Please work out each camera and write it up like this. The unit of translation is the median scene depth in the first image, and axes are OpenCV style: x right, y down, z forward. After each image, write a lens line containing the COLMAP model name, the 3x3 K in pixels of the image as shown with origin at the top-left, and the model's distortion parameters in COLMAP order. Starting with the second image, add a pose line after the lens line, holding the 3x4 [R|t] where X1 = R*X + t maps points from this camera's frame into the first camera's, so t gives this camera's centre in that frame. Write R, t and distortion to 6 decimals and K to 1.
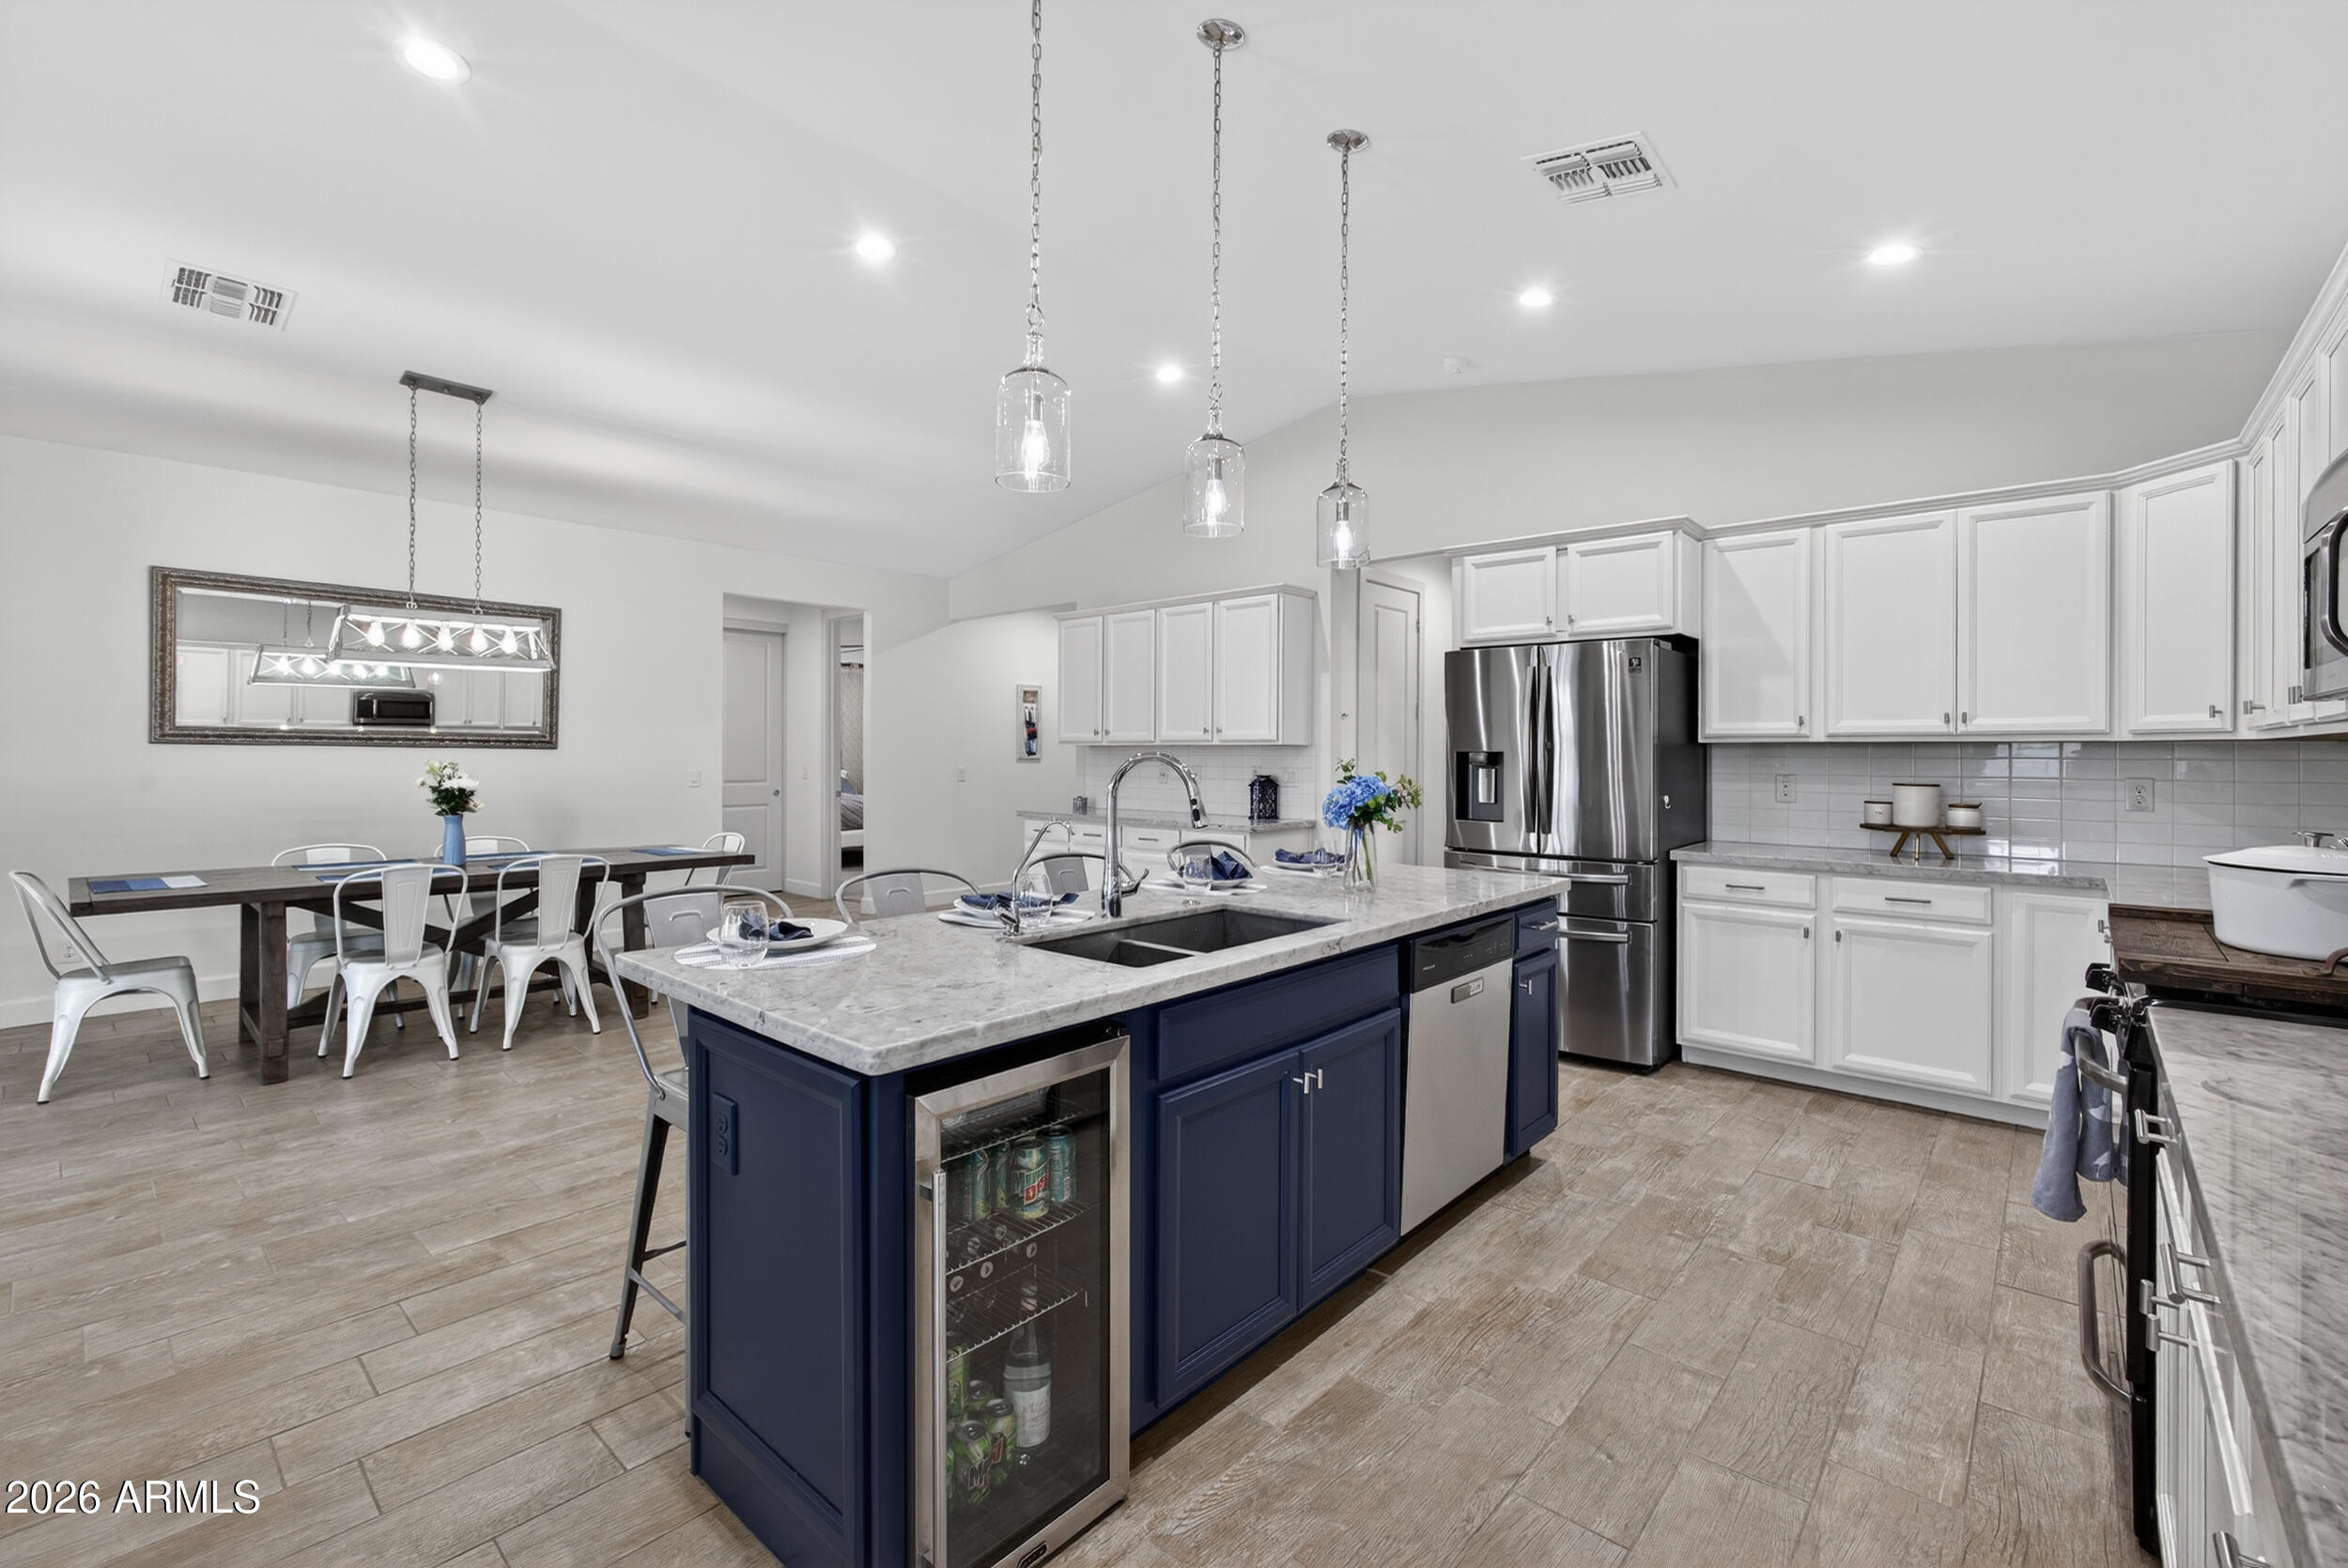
lens RADIAL K [[1014.6, 0, 1201.0], [0, 1014.6, 748.0], [0, 0, 1]] dist [-0.017552, 0.005954]
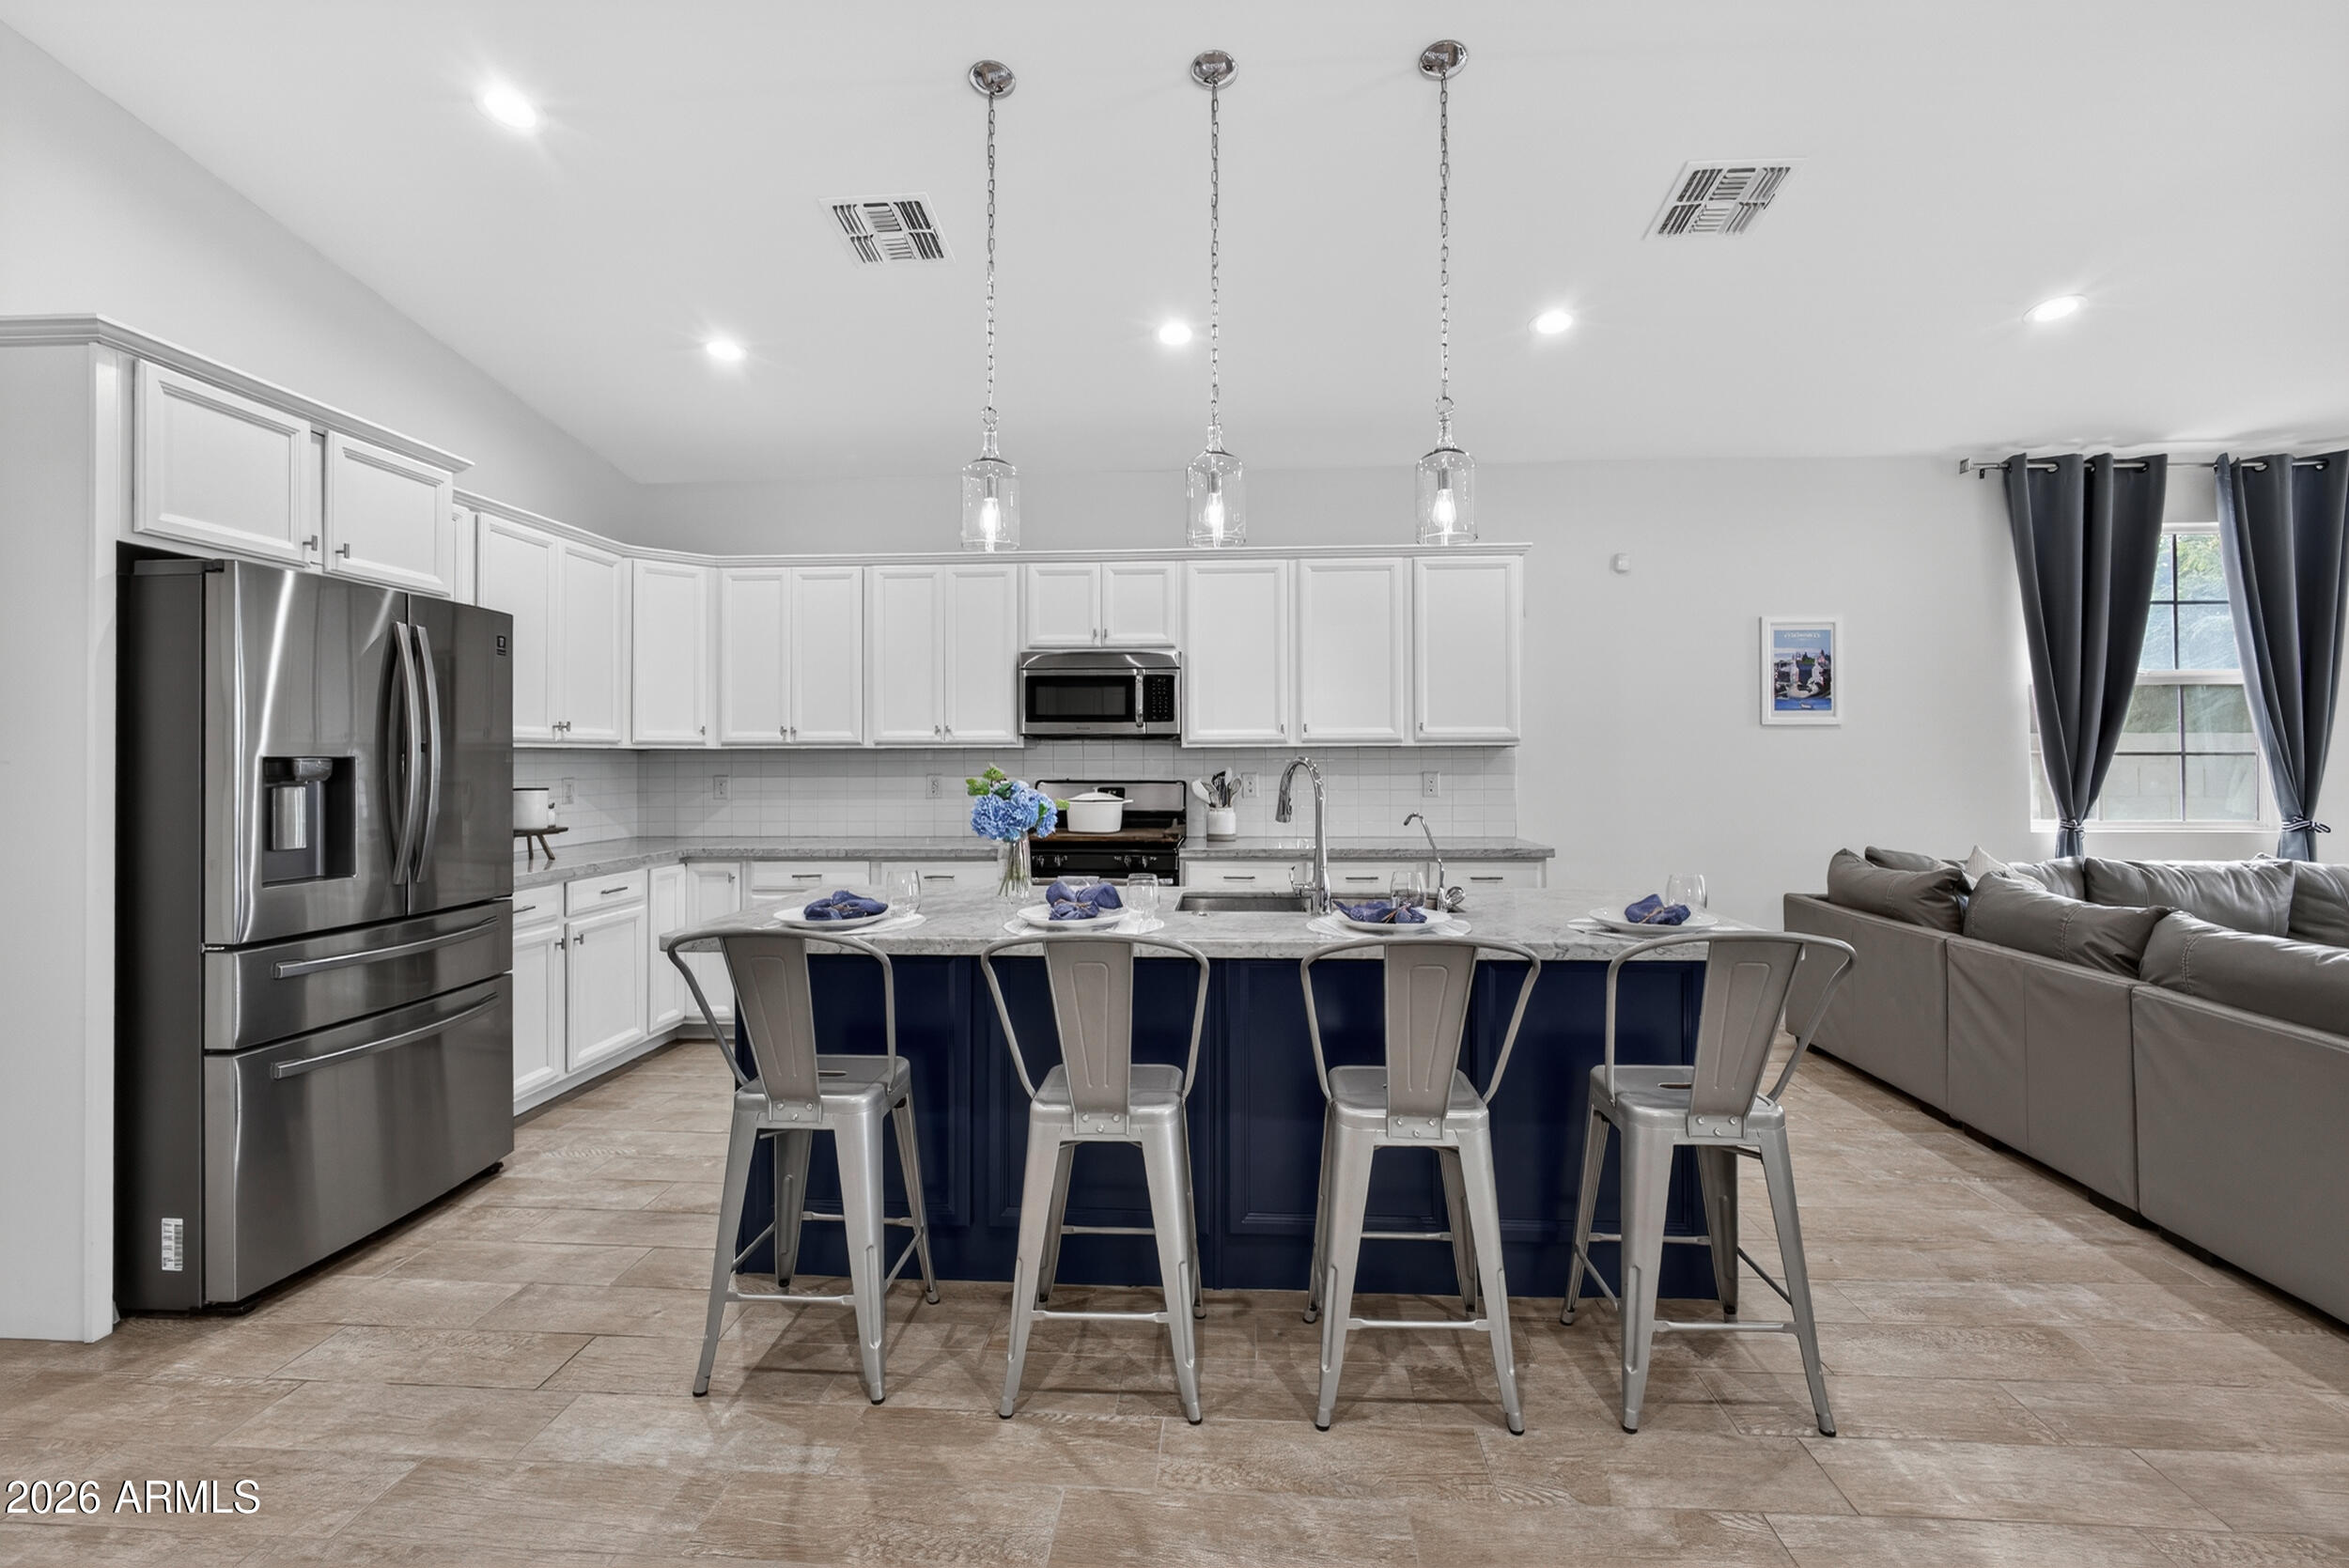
lens RADIAL K [[1001.8, 0, 1183.1], [0, 1001.8, 761.3], [0, 0, 1]] dist [-0.010406, 0.000203]
pose [[-0.601364, -0.005503, 0.798956, -0.552278], [-0.001646, 0.999983, 0.005649, 0.001379], [-0.798973, 0.002082, -0.601363, 1.157341]]
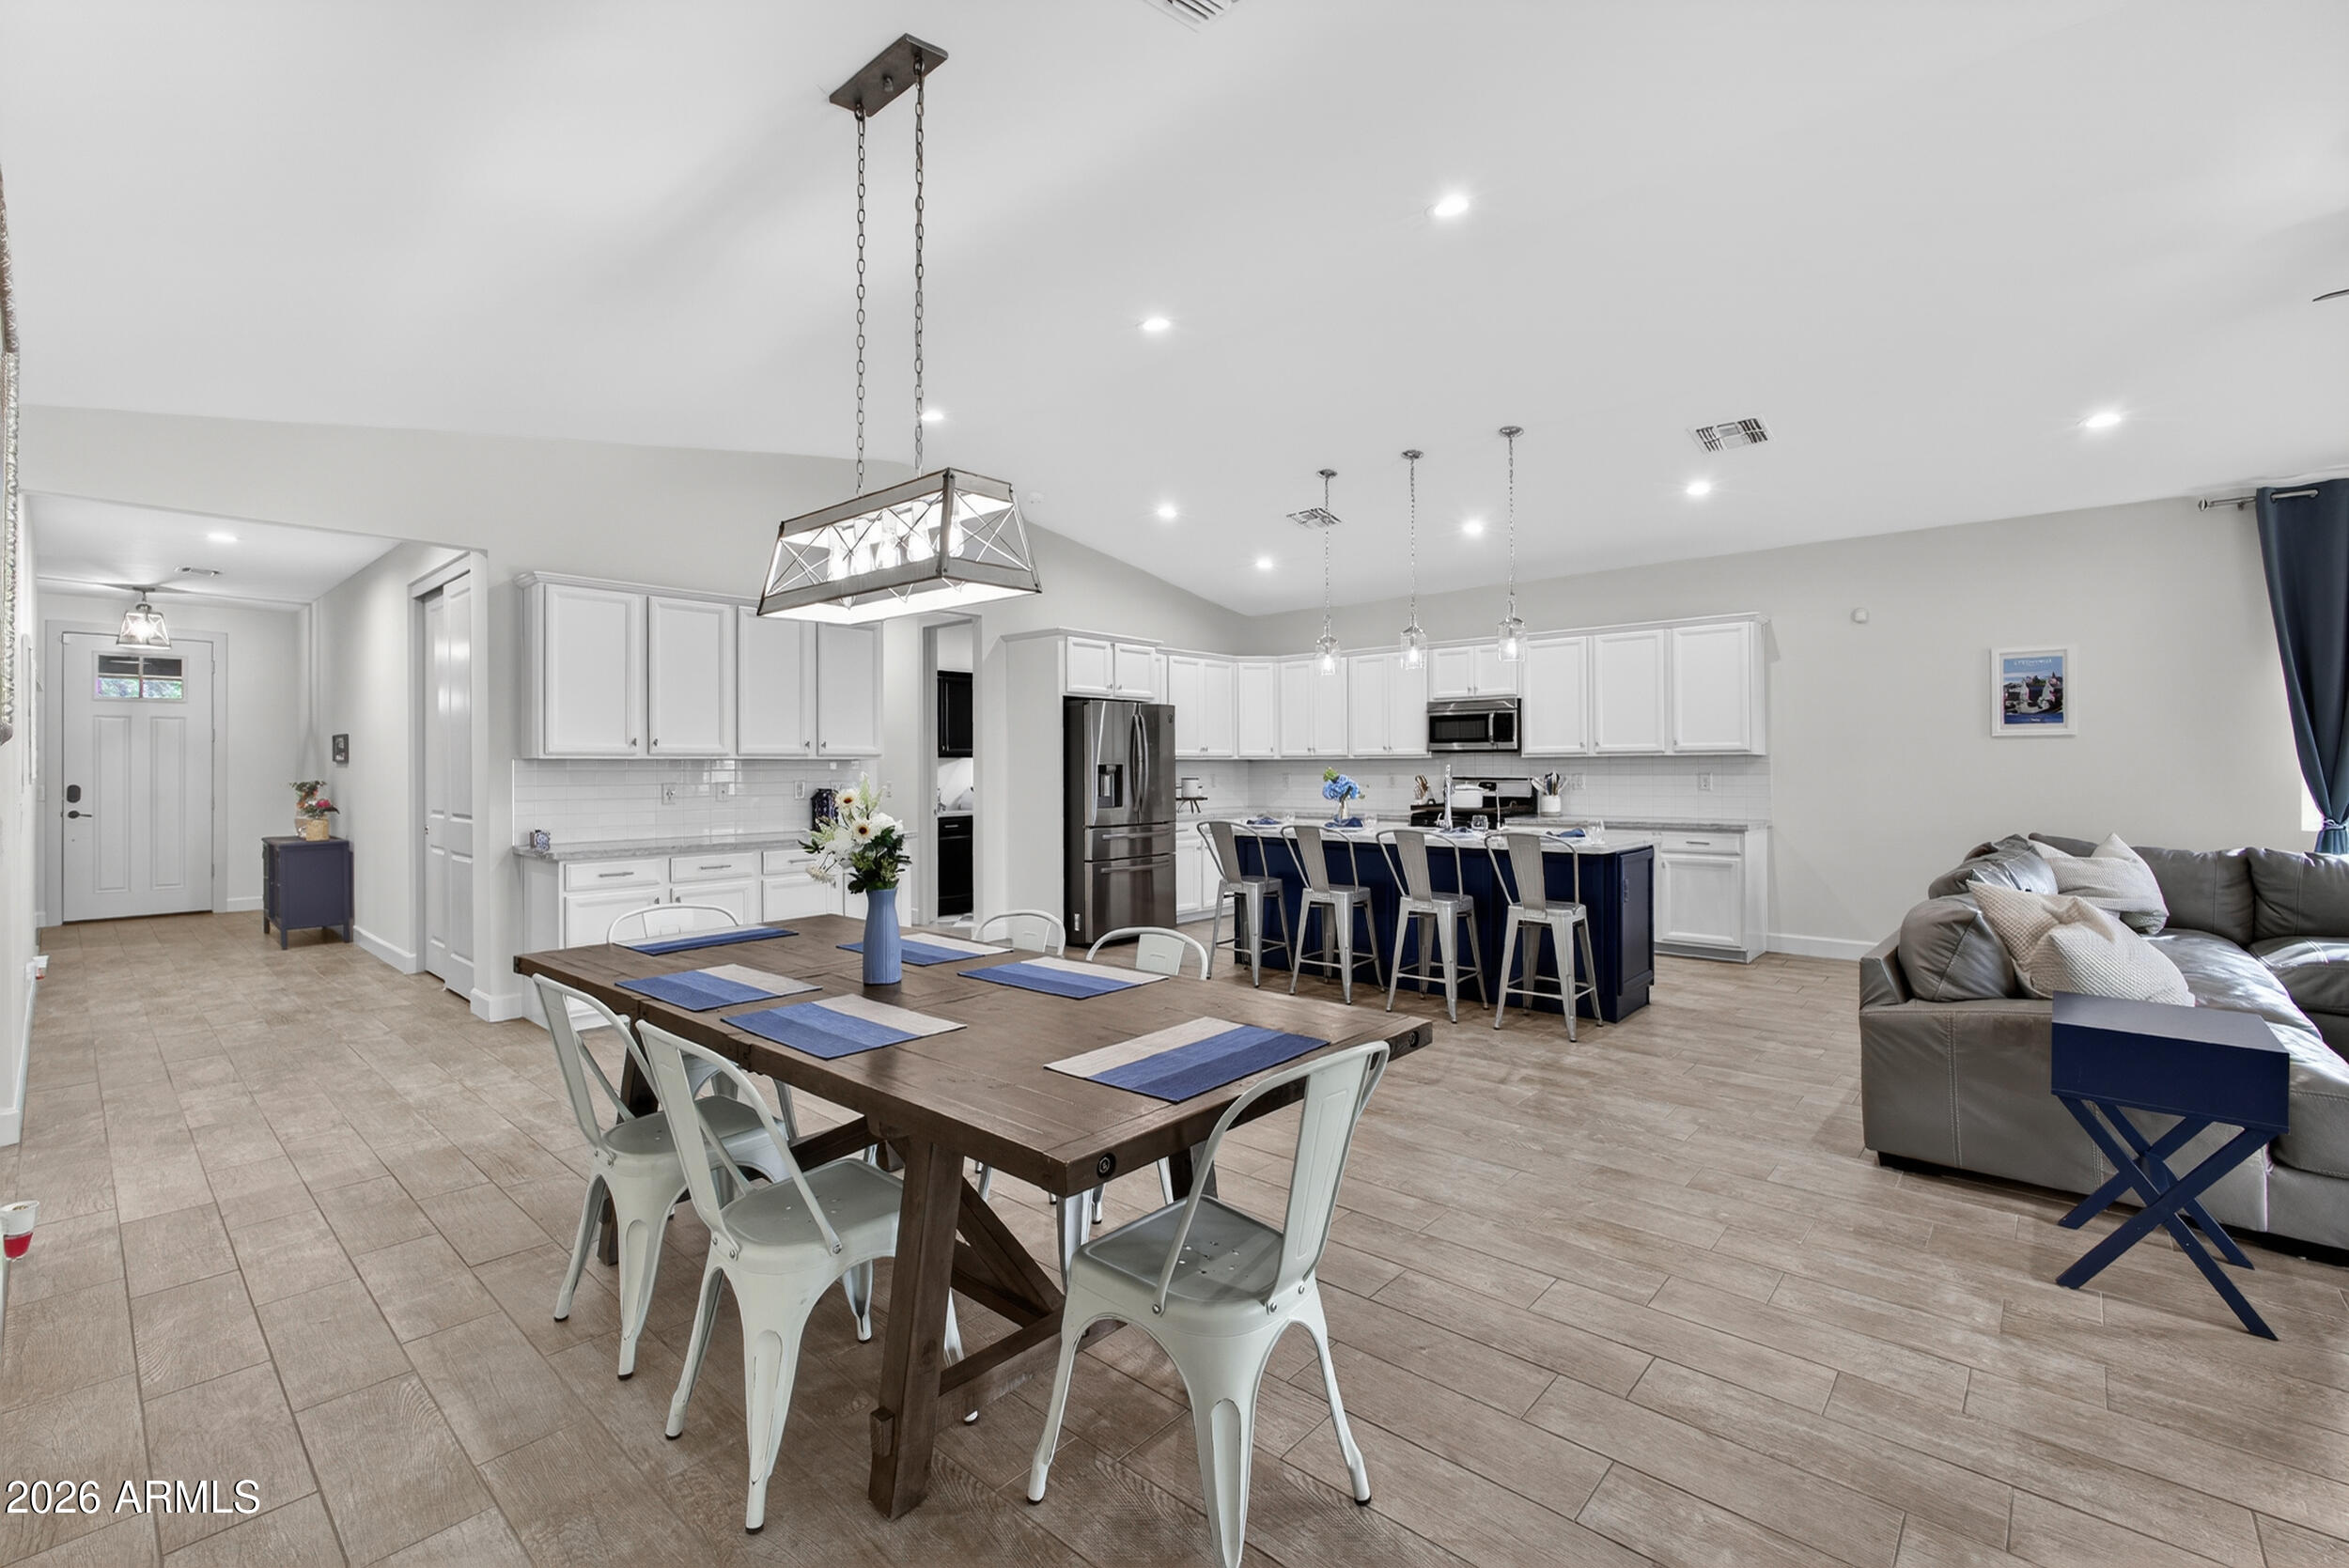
lens RADIAL K [[1001.8, 0, 1183.1], [0, 1001.8, 761.3], [0, 0, 1]] dist [-0.010406, 0.000203]
pose [[0.013335, -0.000199, 0.999911, -1.606530], [0.002629, 0.999997, 0.000164, -0.002878], [-0.999908, 0.002627, 0.013336, 1.057940]]
